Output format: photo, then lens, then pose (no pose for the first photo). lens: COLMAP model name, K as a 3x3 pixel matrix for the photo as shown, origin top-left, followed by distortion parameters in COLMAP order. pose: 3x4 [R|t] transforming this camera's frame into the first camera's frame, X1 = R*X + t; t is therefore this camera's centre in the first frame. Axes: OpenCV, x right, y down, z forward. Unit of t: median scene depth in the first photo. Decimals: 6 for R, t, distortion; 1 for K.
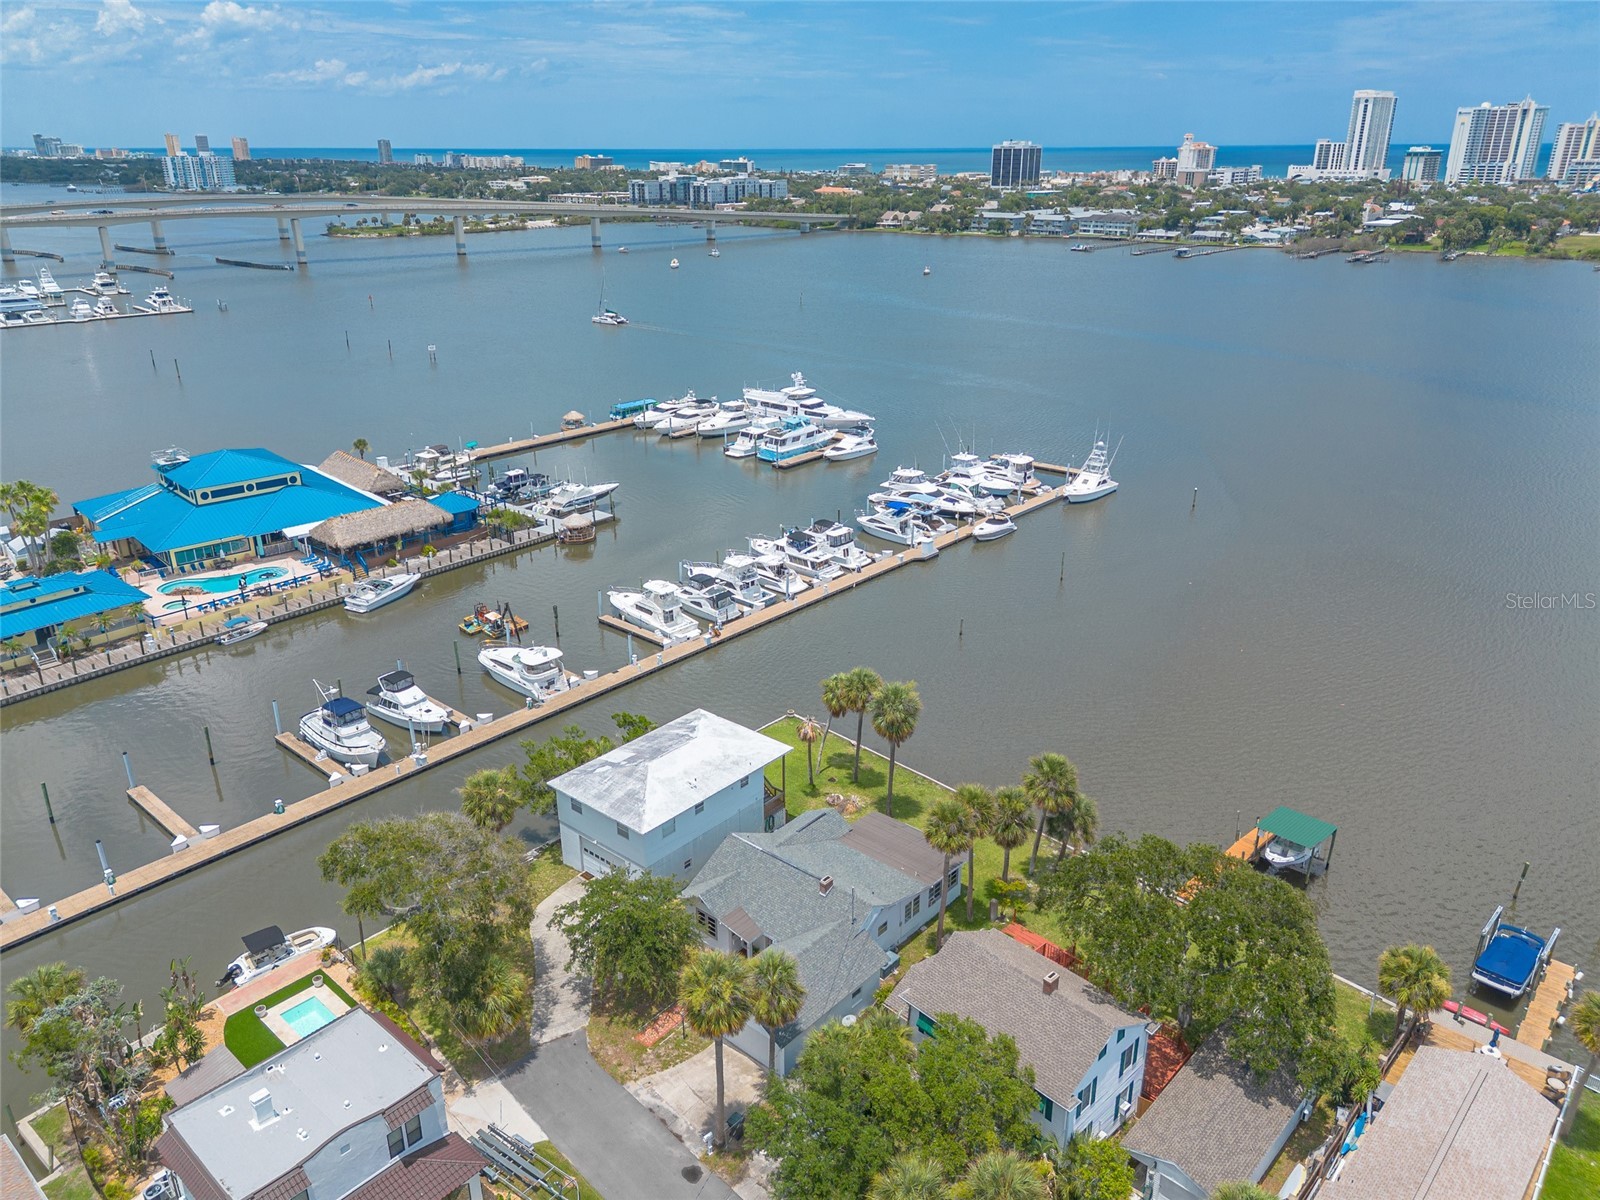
lens RADIAL K [[1126.9, 0, 800.0], [0, 1126.9, 600.0], [0, 0, 1]] dist [0.089171, -0.101553]
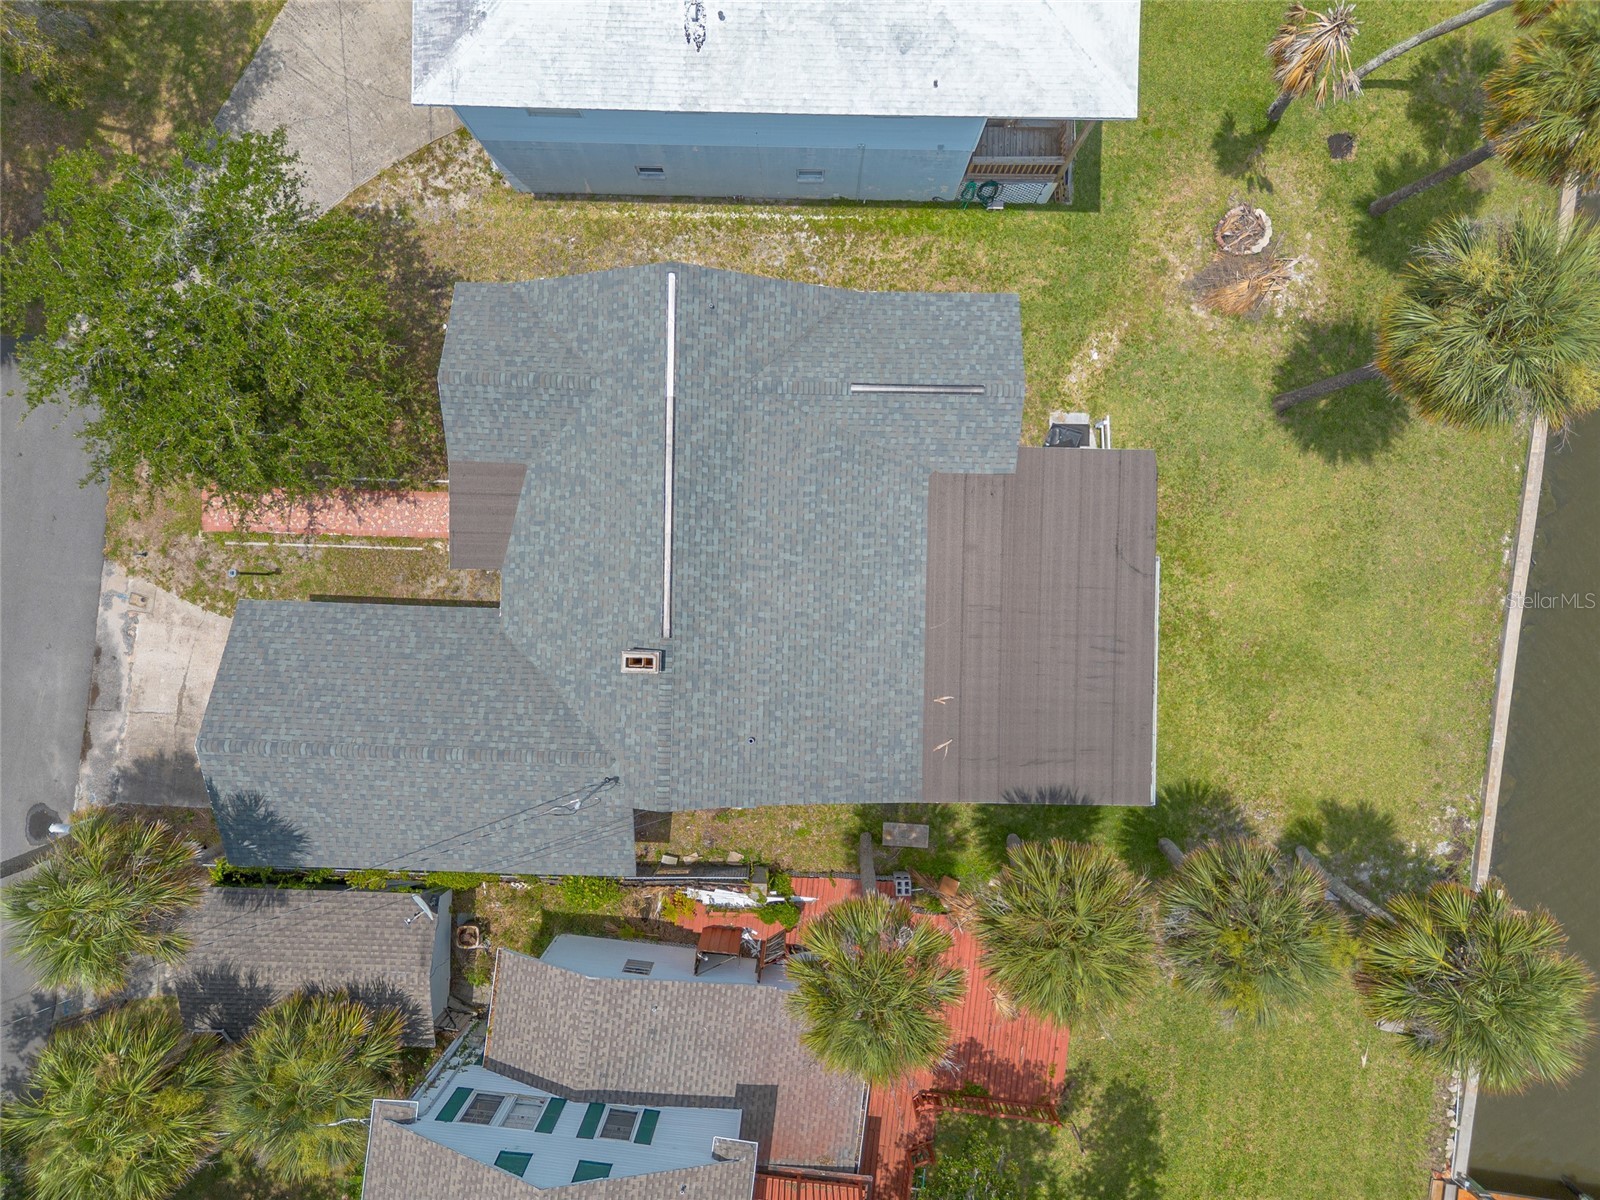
lens RADIAL K [[1128.3, 0, 800.0], [0, 1128.3, 600.0], [0, 0, 1]] dist [0.065326, -0.074917]
pose [[0.634901, 0.772510, 0.011348, 0.015220], [-0.285588, 0.221017, 0.932519, -0.041802], [0.717872, -0.595297, 0.360944, 0.410660]]
